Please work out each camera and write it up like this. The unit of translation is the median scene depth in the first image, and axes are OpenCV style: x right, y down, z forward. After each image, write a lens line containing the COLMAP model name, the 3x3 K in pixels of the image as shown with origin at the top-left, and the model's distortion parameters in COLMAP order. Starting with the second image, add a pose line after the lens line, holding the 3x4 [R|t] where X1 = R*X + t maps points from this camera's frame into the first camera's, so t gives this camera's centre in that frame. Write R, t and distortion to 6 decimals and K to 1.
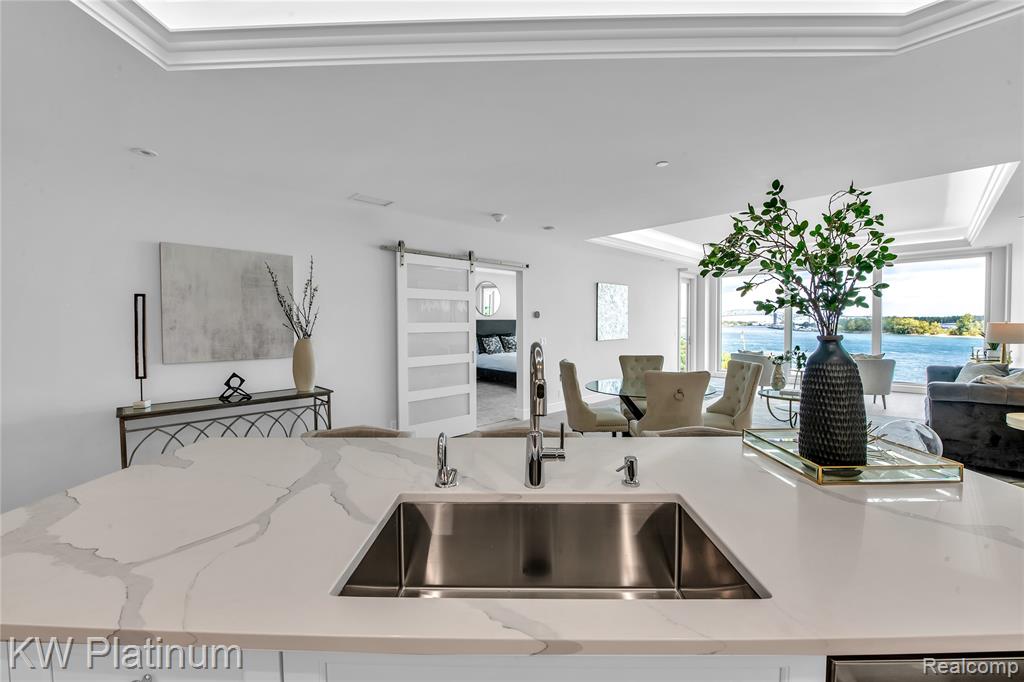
lens RADIAL K [[409.4, 0, 510.1], [0, 409.4, 337.4], [0, 0, 1]] dist [-0.022426, -0.000644]
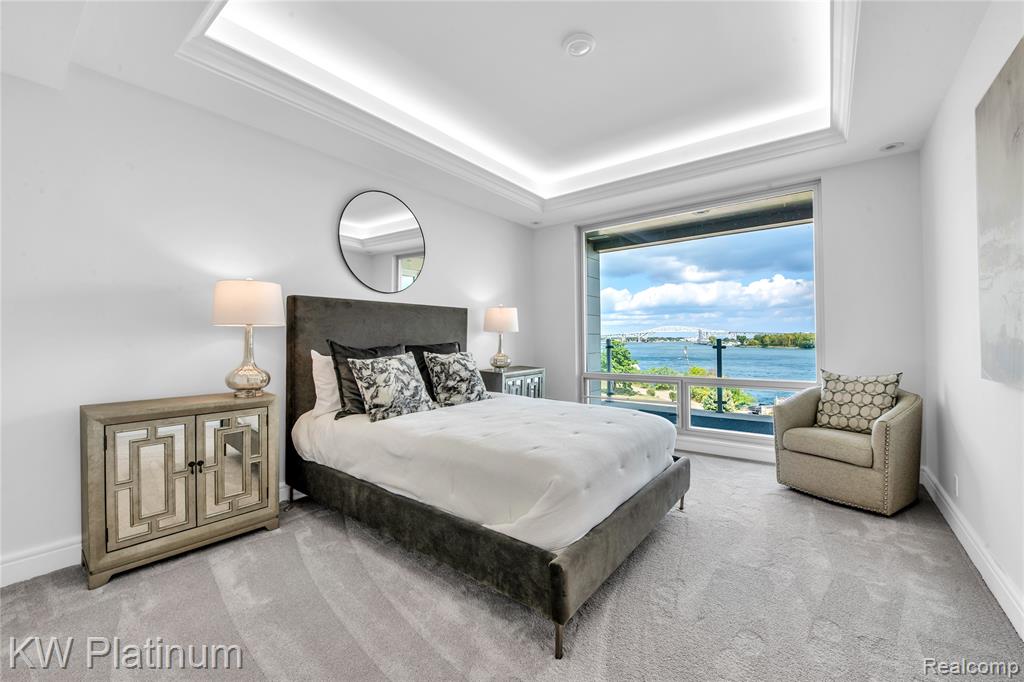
lens RADIAL K [[409.4, 0, 511.9], [0, 409.4, 341.1], [0, 0, 1]] dist [-0.022426, -0.000644]
pose [[0.987833, 0.002782, 0.155495, -0.003444], [0.001575, 0.999610, -0.027888, -0.002609], [-0.155511, 0.027794, 0.987443, 0.705109]]
